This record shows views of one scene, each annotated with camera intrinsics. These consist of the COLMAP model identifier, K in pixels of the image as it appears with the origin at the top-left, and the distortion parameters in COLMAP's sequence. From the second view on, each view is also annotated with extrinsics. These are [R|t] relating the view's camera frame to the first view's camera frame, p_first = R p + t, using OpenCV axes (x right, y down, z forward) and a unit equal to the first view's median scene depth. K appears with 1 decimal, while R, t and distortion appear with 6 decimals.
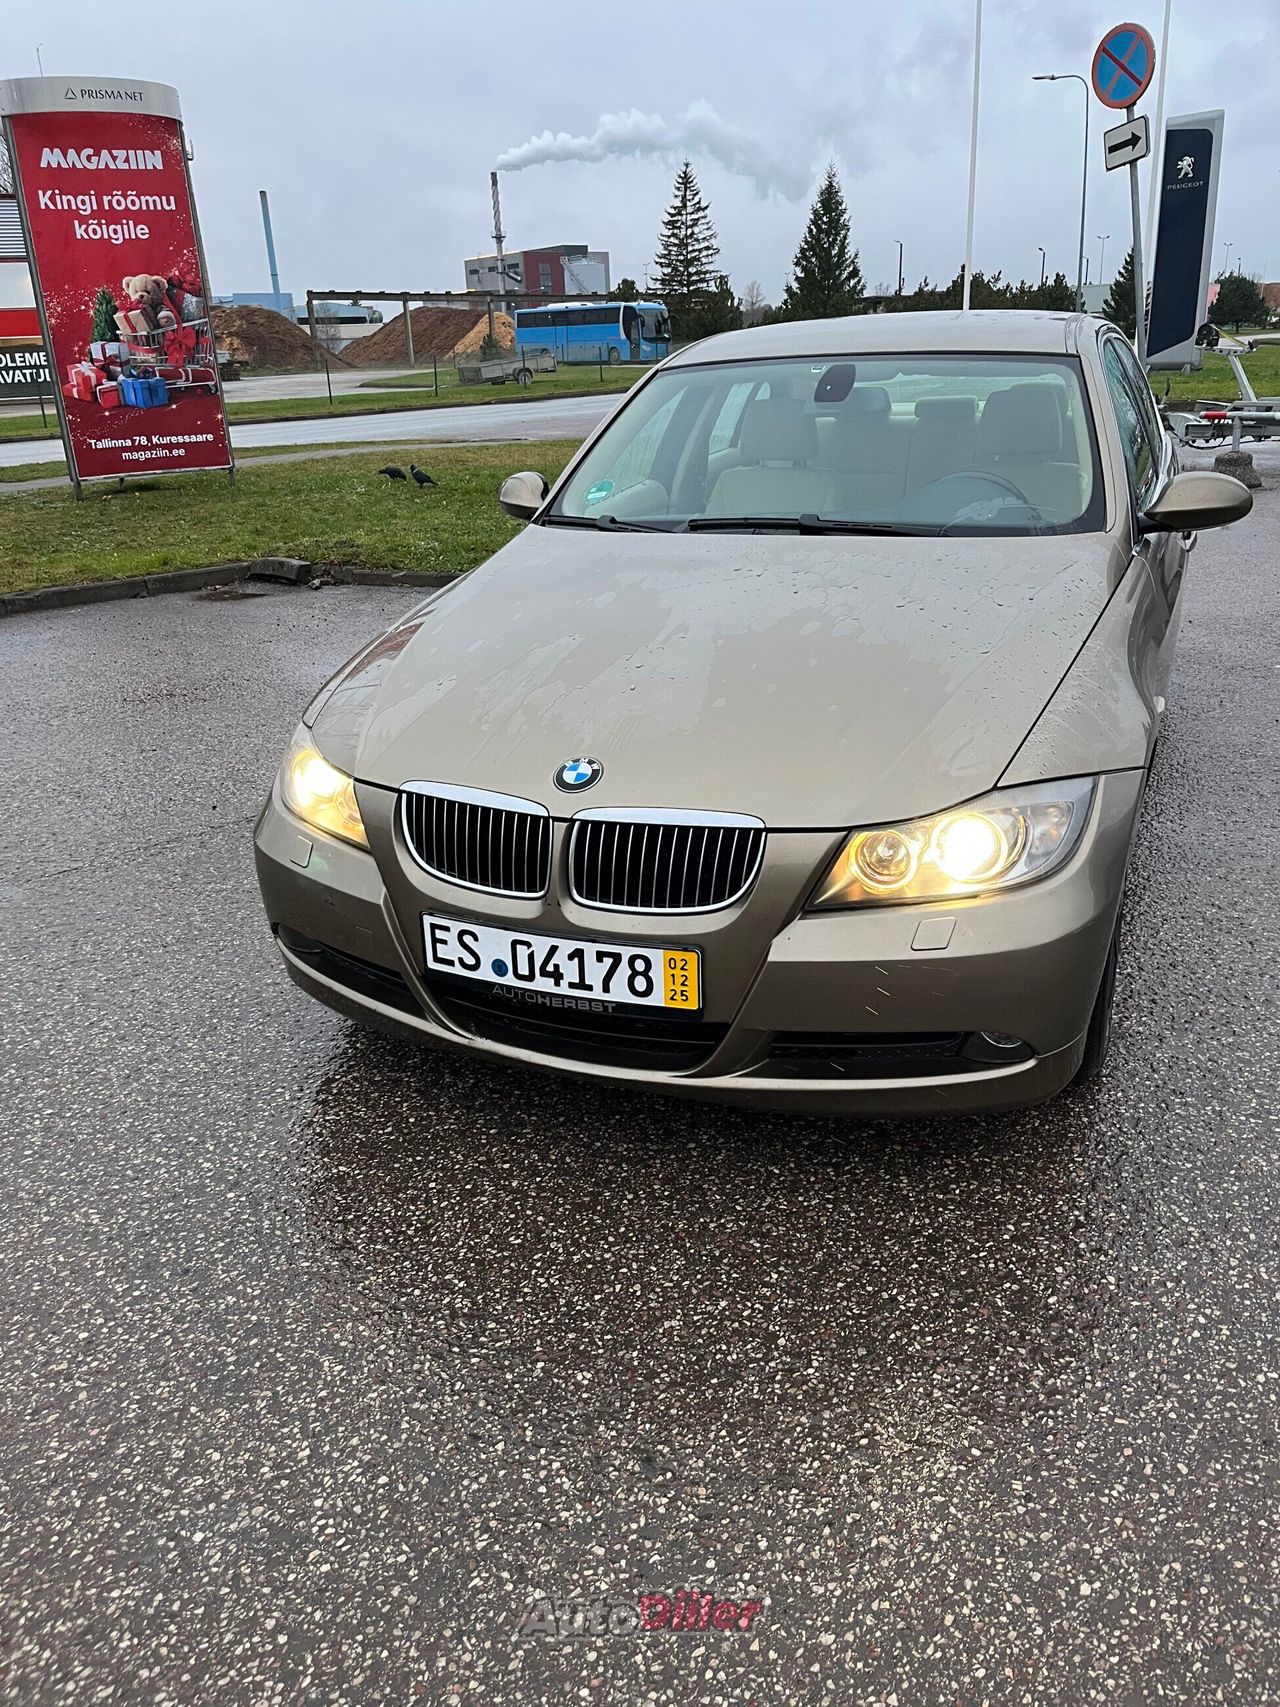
lens RADIAL K [[1323.3, 0, 640.0], [0, 1323.3, 853.5], [0, 0, 1]] dist [0.045469, -0.087333]
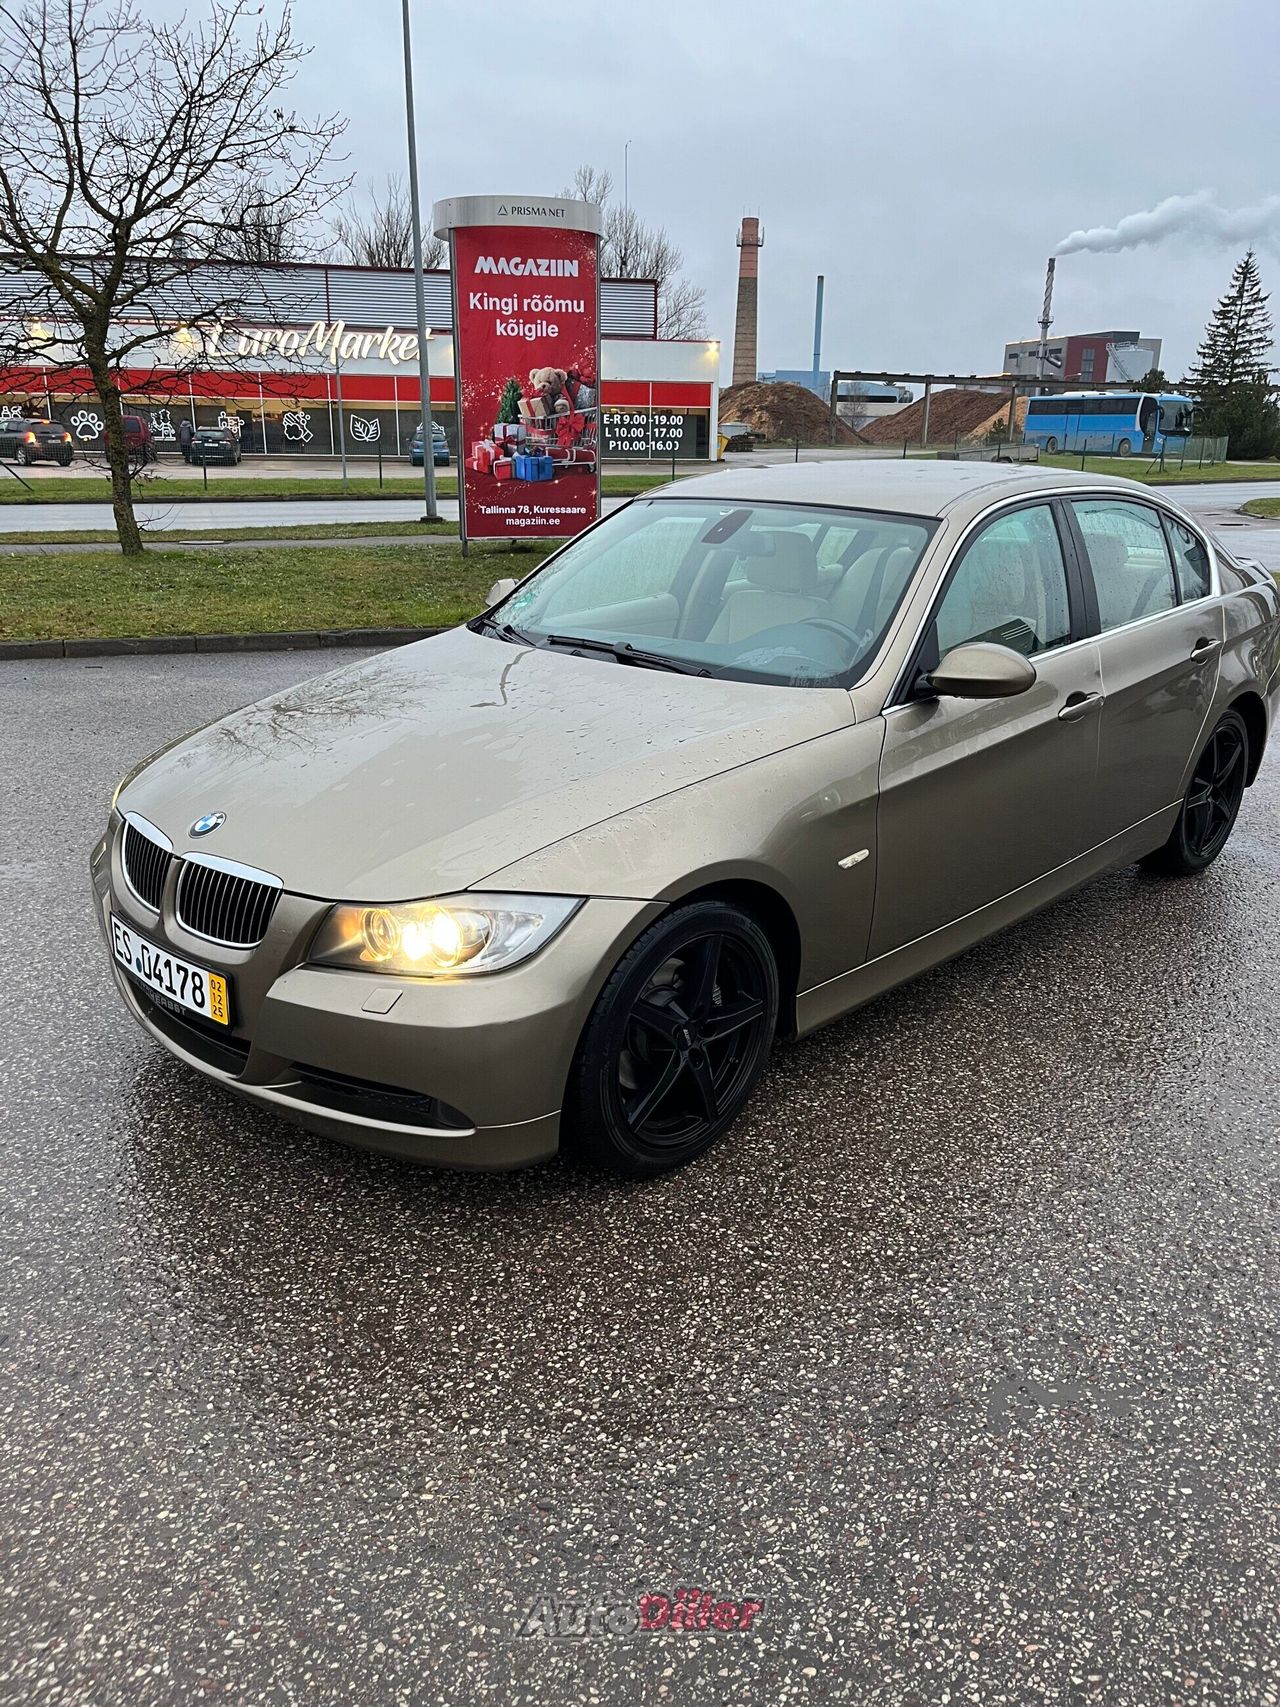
lens RADIAL K [[1296.2, 0, 609.6], [0, 1296.2, 850.9], [0, 0, 1]] dist [0.054890, -0.074867]
pose [[0.924180, 0.161483, -0.346143, 0.714380], [-0.178005, 0.983895, -0.016255, -0.080793], [0.337944, 0.076637, 0.938041, -0.037575]]
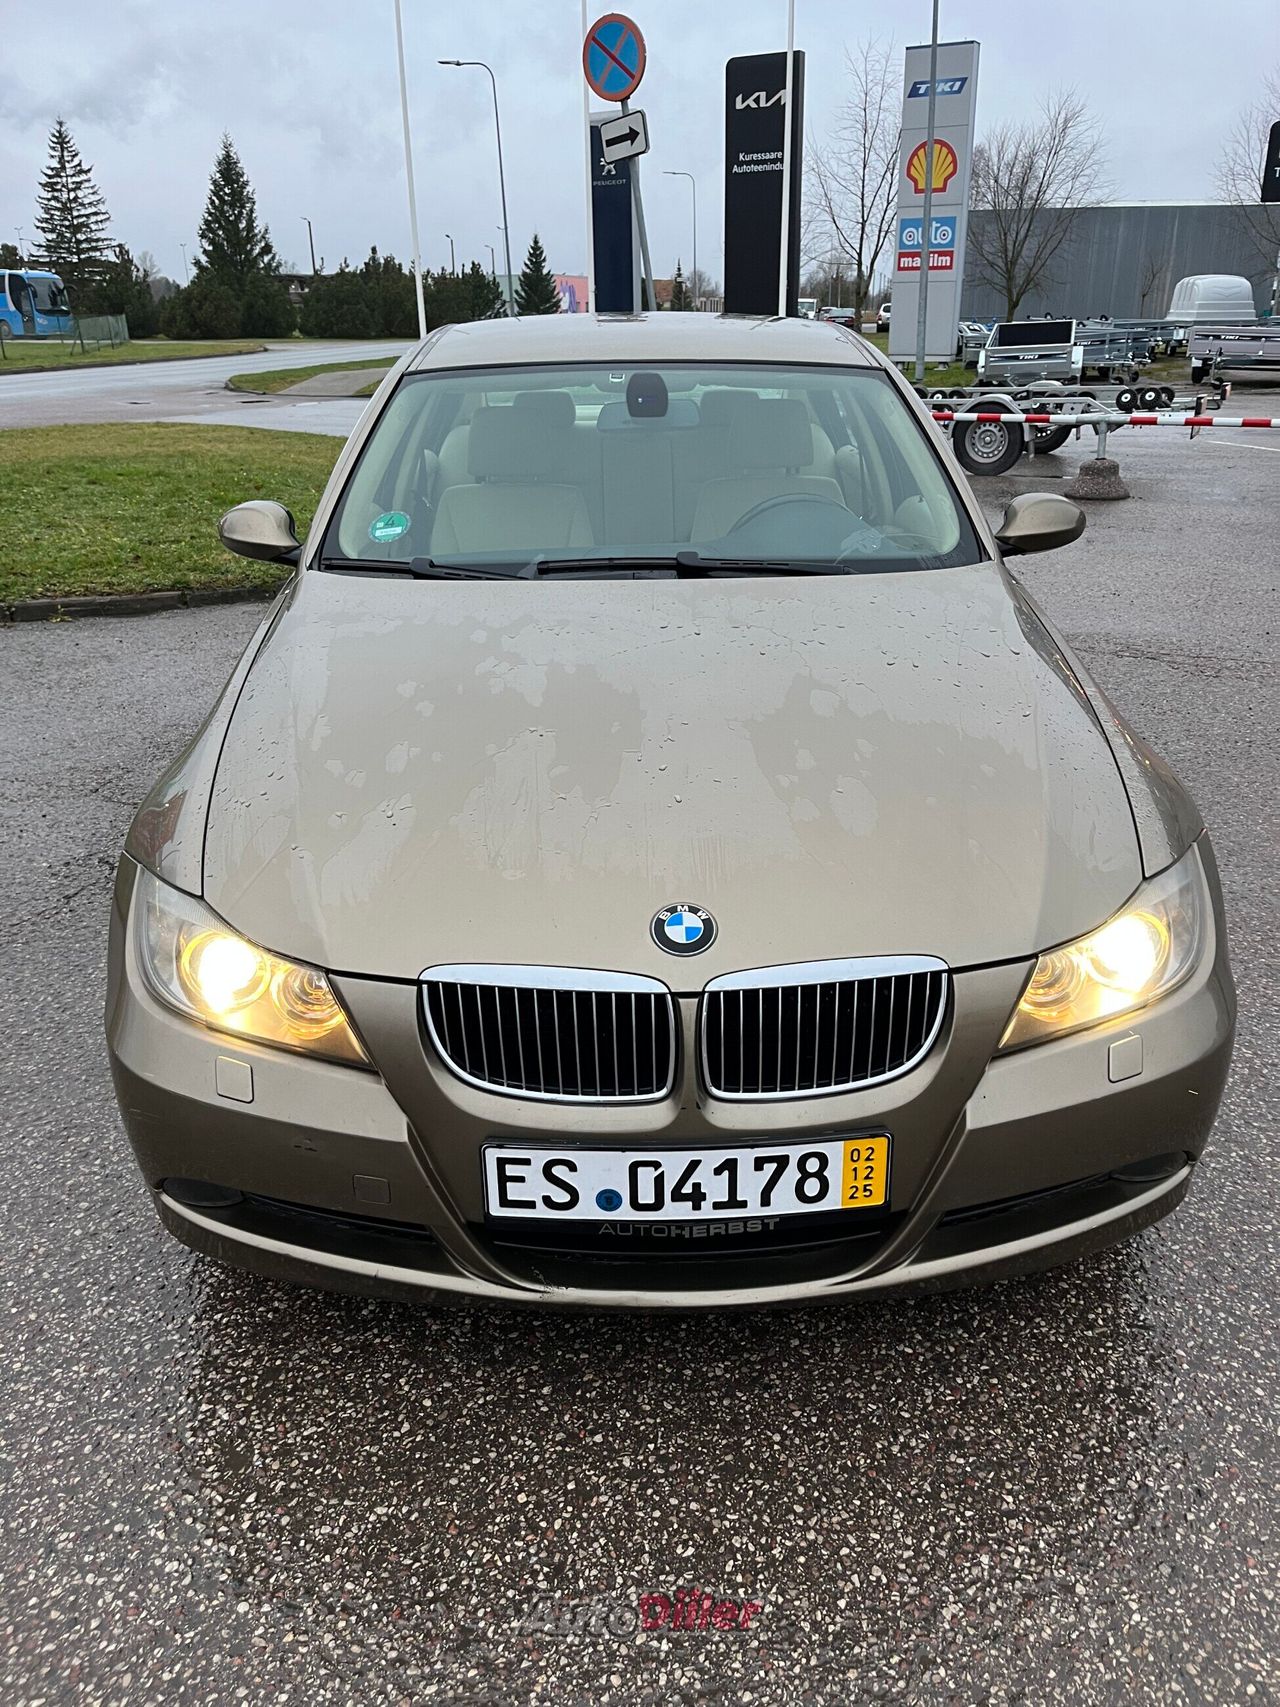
lens RADIAL K [[1314.5, 0, 683.7], [0, 1314.5, 860.7], [0, 0, 1]] dist [0.047058, -0.083399]
pose [[0.908110, -0.131889, 0.397418, -0.328806], [0.124402, 0.991225, 0.044690, -0.127994], [-0.399825, 0.008856, 0.916549, 0.290964]]
